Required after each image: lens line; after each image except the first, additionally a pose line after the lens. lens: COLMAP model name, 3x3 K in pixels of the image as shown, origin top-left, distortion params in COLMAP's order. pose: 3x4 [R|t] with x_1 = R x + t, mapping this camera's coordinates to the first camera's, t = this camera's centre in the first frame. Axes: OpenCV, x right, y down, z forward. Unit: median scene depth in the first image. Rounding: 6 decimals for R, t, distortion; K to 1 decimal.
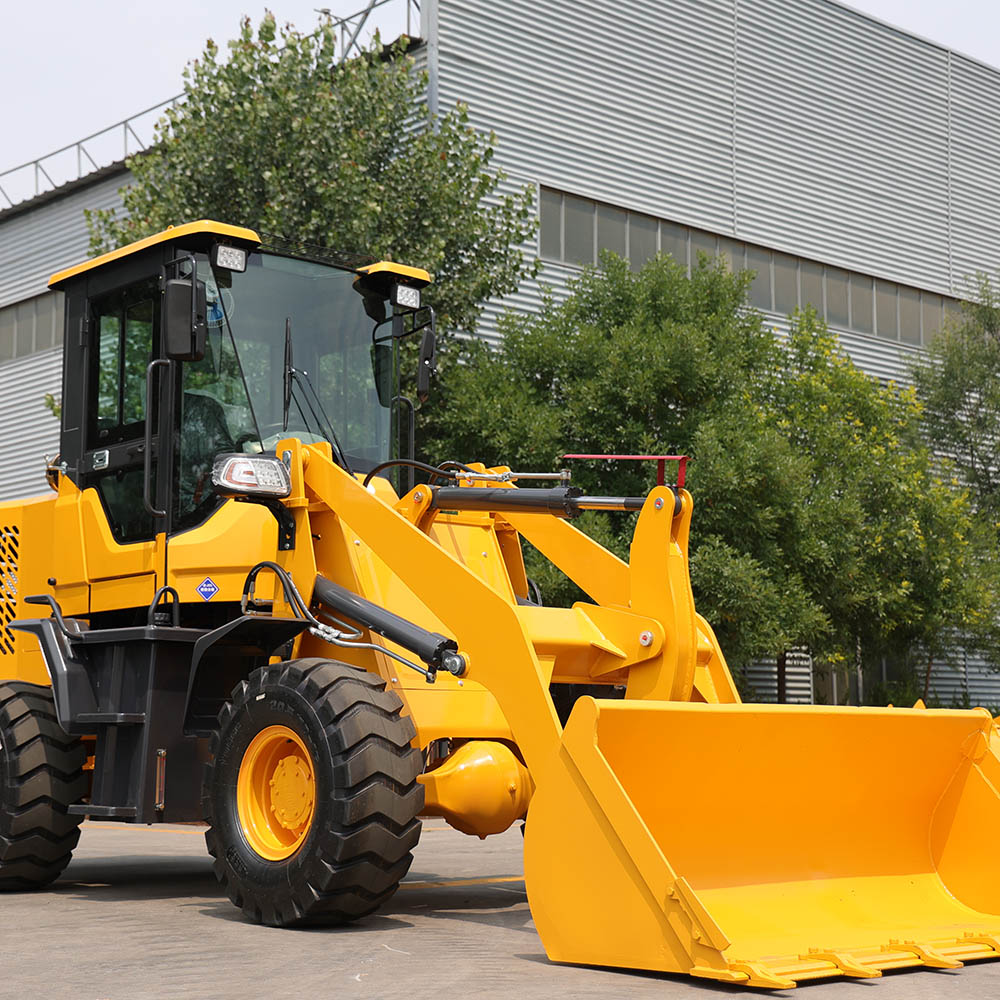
lens RADIAL K [[1795.7, 0, 500.0], [0, 1795.7, 500.0], [0, 0, 1]] dist [0.073131, 0.196386]
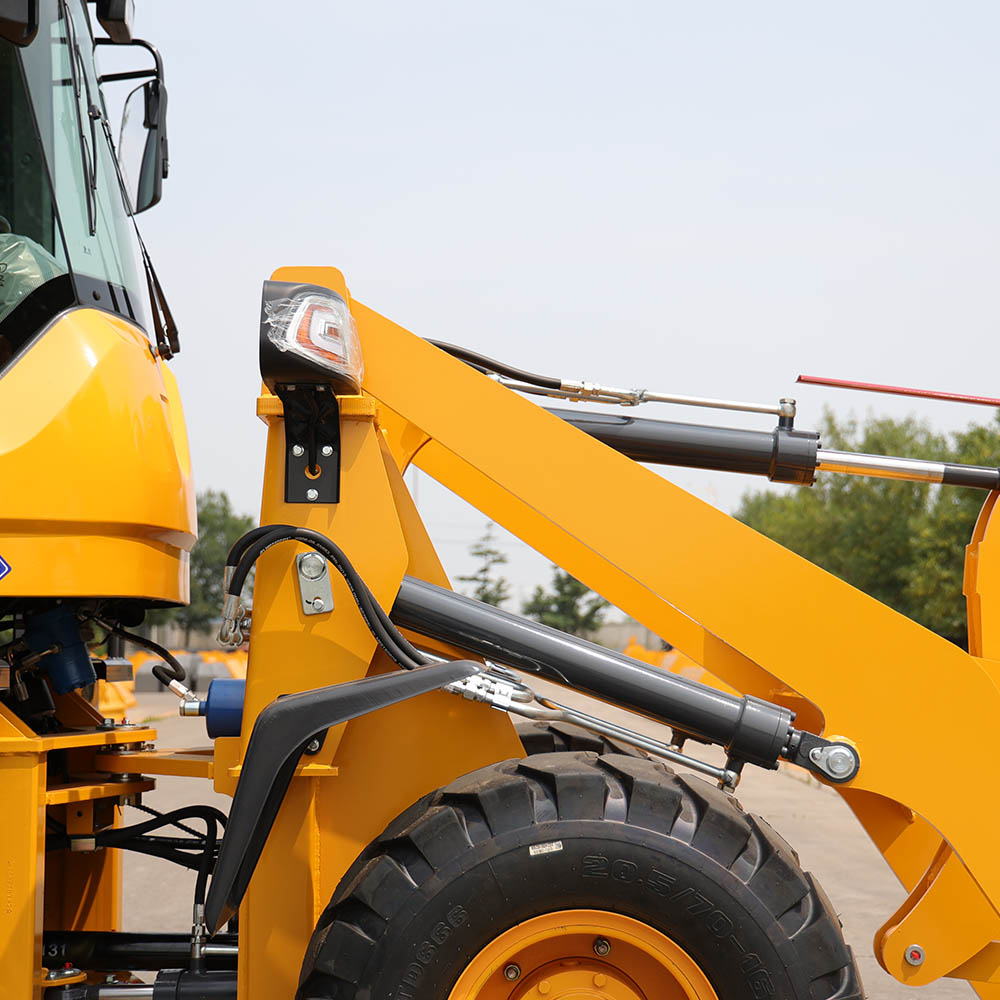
lens RADIAL K [[1795.7, 0, 500.0], [0, 1795.7, 500.0], [0, 0, 1]] dist [0.073131, 0.196386]
pose [[0.679852, 0.054747, 0.731303, -0.389903], [-0.087849, 0.996109, 0.007097, 0.017718], [-0.728068, -0.069069, 0.682016, 0.587790]]
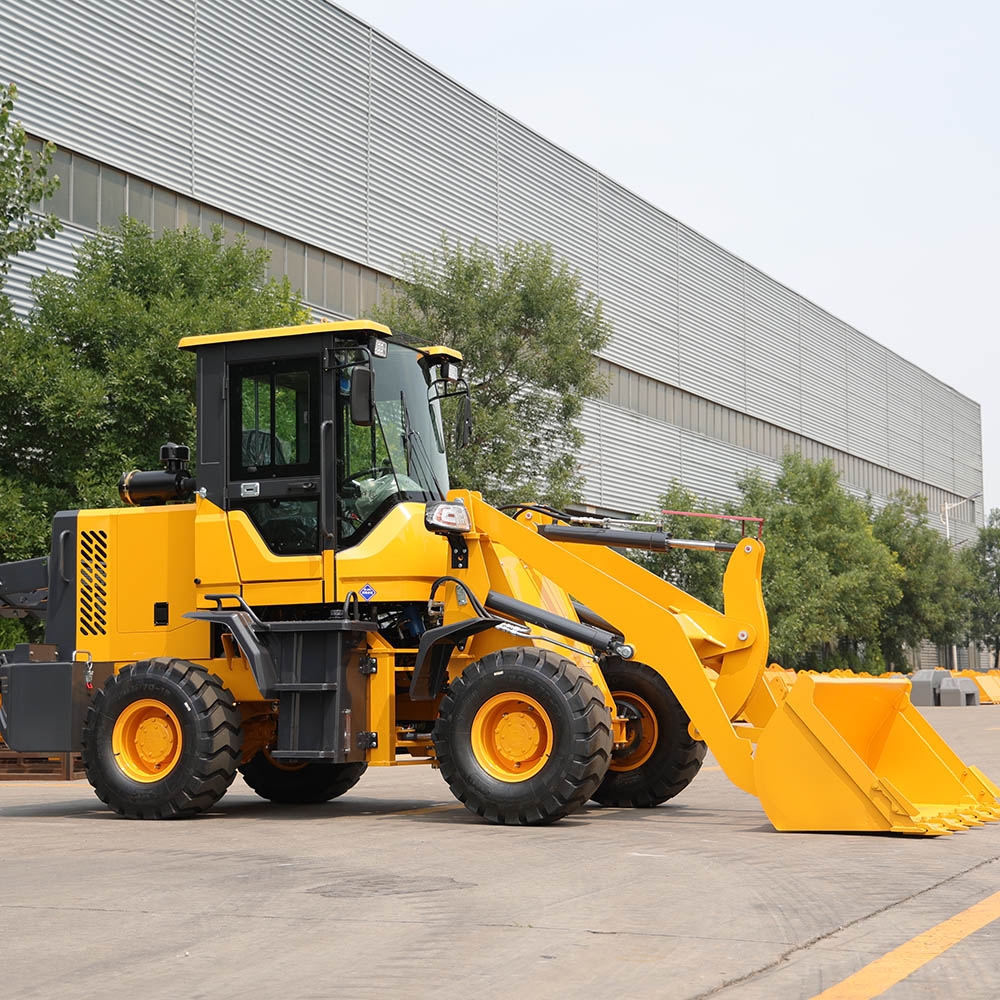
lens RADIAL K [[1948.3, 0, 500.0], [0, 1948.3, 500.0], [0, 0, 1]] dist [0.306920, -2.105482]
pose [[0.919486, 0.028055, 0.392121, -0.634195], [-0.042007, 0.998751, 0.027044, -0.063014], [-0.390873, -0.041338, 0.919516, -0.390685]]
